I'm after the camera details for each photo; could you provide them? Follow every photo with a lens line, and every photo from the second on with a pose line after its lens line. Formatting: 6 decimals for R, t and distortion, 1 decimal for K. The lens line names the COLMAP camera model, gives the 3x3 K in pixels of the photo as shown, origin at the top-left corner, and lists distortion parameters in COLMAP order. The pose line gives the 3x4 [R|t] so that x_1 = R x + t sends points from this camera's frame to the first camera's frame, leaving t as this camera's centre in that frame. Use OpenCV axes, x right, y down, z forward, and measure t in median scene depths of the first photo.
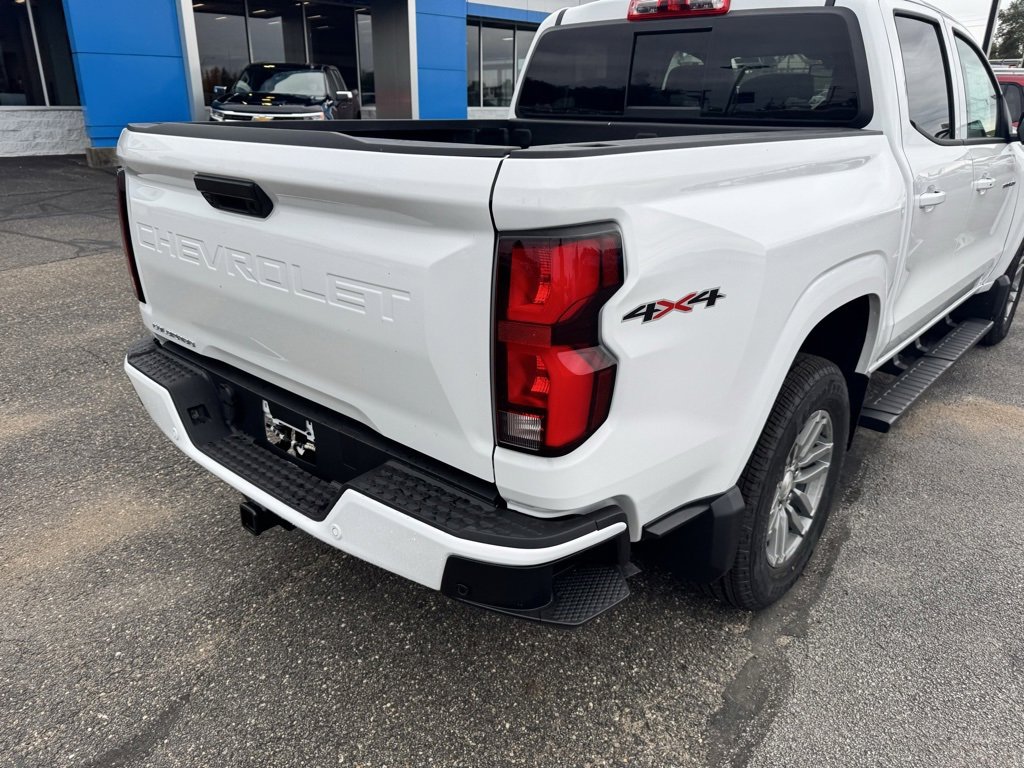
lens RADIAL K [[743.2, 0, 508.2], [0, 743.2, 381.8], [0, 0, 1]] dist [0.049508, -0.066041]
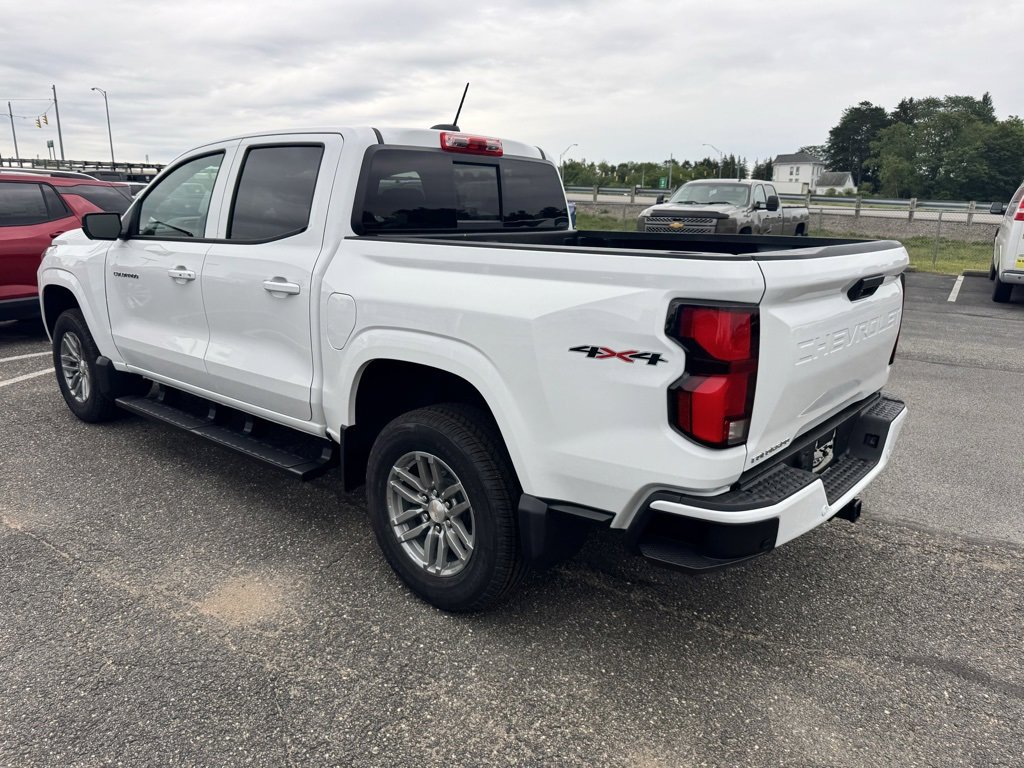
lens RADIAL K [[756.0, 0, 509.0], [0, 756.0, 369.2], [0, 0, 1]] dist [0.058001, -0.082836]
pose [[-0.039002, -0.222093, 0.974245, -1.537927], [0.335268, 0.915560, 0.222137, -0.556410], [-0.941315, 0.335297, 0.038752, 1.363325]]
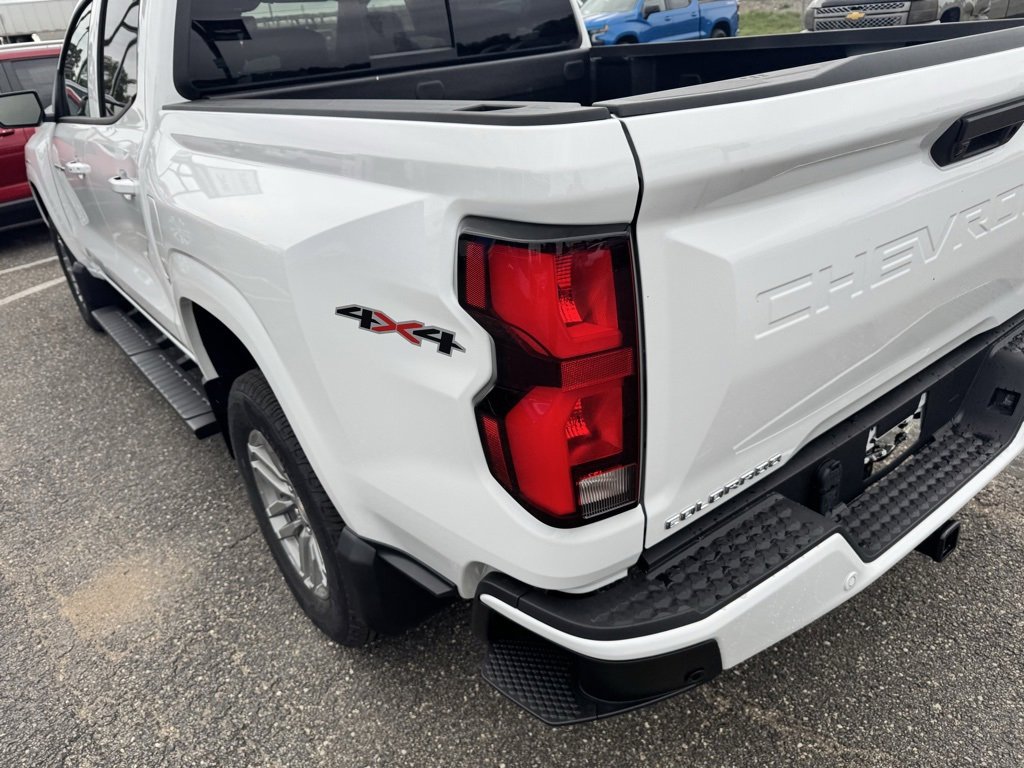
lens RADIAL K [[750.3, 0, 523.6], [0, 750.3, 382.6], [0, 0, 1]] dist [0.005780, -0.004000]
pose [[0.164098, -0.443539, 0.881105, -0.969135], [0.432410, 0.835166, 0.339881, -0.395231], [-0.886619, 0.325224, 0.328840, 1.000096]]
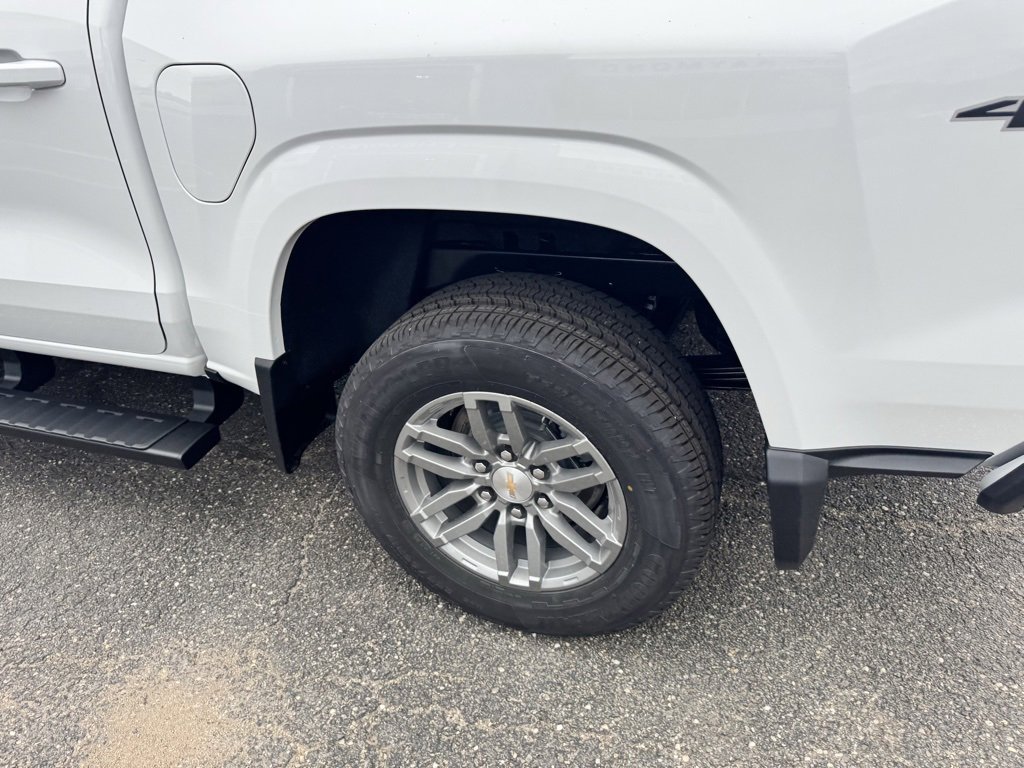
lens RADIAL K [[743.2, 0, 508.2], [0, 743.2, 381.8], [0, 0, 1]] dist [0.049508, -0.066041]
pose [[-0.395086, -0.450438, 0.800633, -0.757173], [0.376330, 0.715691, 0.588355, -0.547681], [-0.838023, 0.533753, -0.113246, 1.663162]]
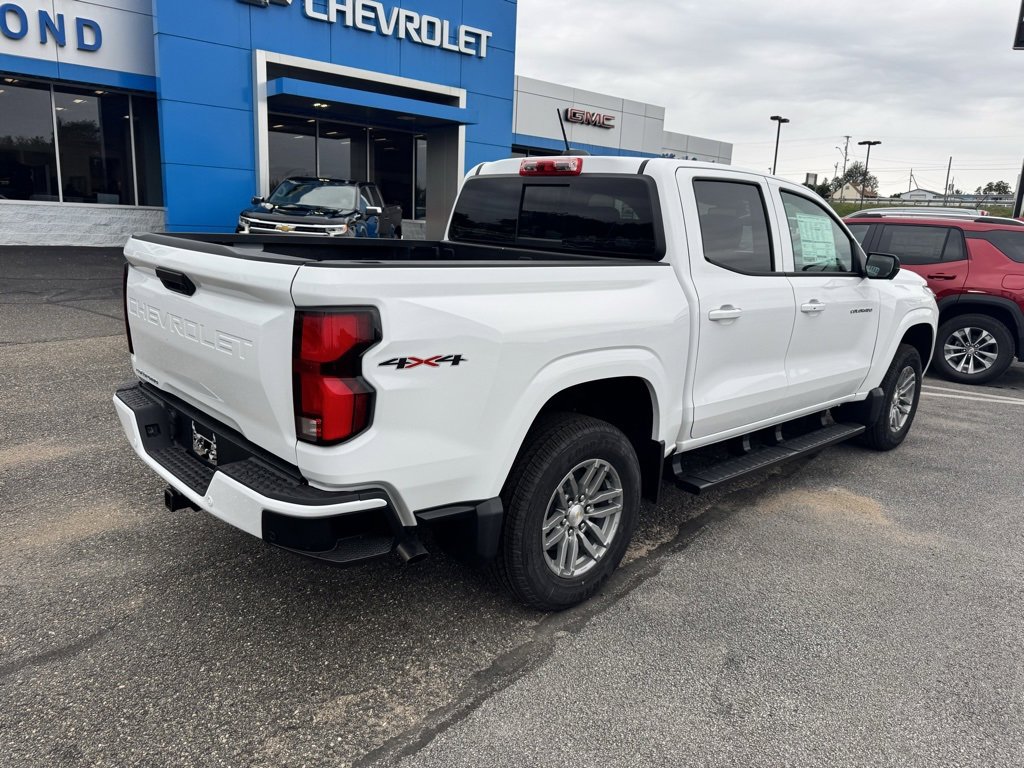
lens RADIAL K [[743.2, 0, 508.2], [0, 743.2, 381.8], [0, 0, 1]] dist [0.049508, -0.066041]
pose [[0.995092, 0.061418, -0.077587, 0.371934], [-0.071658, 0.987982, -0.136955, 0.100898], [0.068243, 0.141843, 0.987534, -0.382236]]
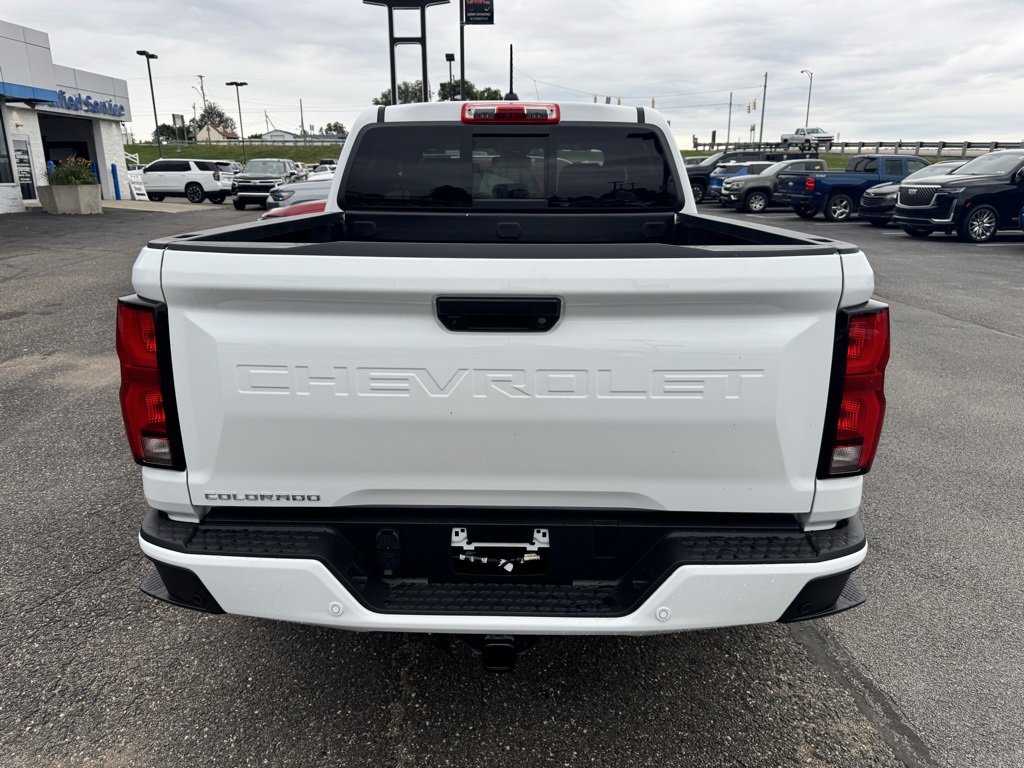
lens RADIAL K [[743.2, 0, 508.2], [0, 743.2, 381.8], [0, 0, 1]] dist [0.049508, -0.066041]
pose [[0.755788, -0.182345, 0.628915, -0.781927], [0.234673, 0.972074, -0.000175, -0.129323], [-0.611320, 0.147721, 0.777474, 0.215021]]
